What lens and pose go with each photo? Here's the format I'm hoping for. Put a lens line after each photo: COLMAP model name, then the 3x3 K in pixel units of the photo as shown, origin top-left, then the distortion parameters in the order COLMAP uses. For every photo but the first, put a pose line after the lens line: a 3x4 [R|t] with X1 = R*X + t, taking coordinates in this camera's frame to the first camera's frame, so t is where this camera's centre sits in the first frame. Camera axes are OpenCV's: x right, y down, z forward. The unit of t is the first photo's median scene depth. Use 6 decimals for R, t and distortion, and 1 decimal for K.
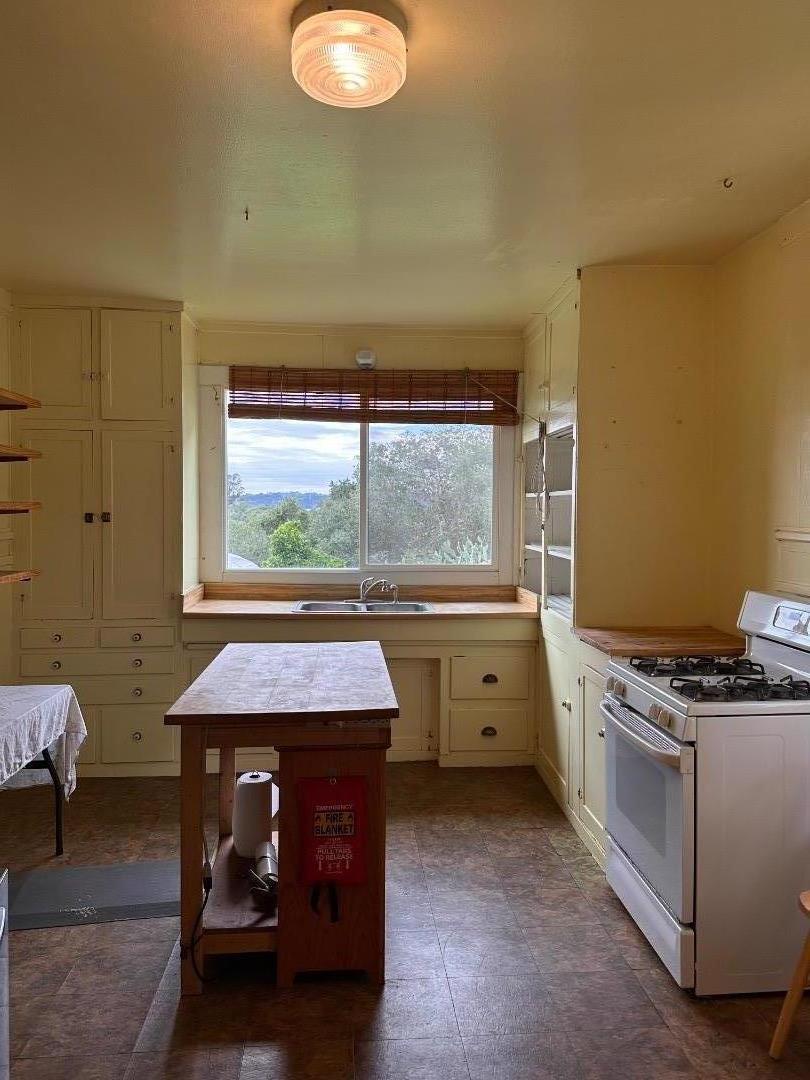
lens RADIAL K [[786.6, 0, 406.0], [0, 786.6, 538.1], [0, 0, 1]] dist [0.010139, 0.000497]
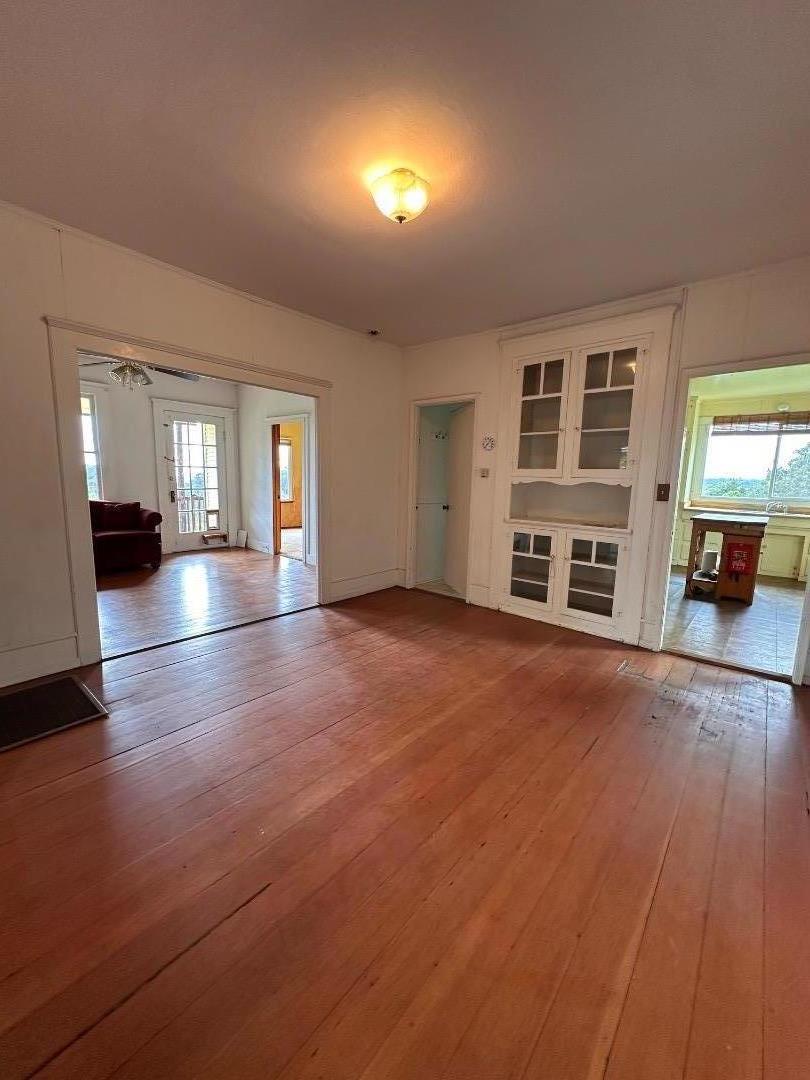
lens RADIAL K [[431.6, 0, 404.6], [0, 431.6, 544.9], [0, 0, 1]] dist [0.001225, 0.000086]
pose [[0.703821, 0.117758, -0.700549, 0.105399], [-0.046934, 0.991718, 0.119550, 0.078928], [0.708825, -0.051262, 0.703519, -0.749101]]
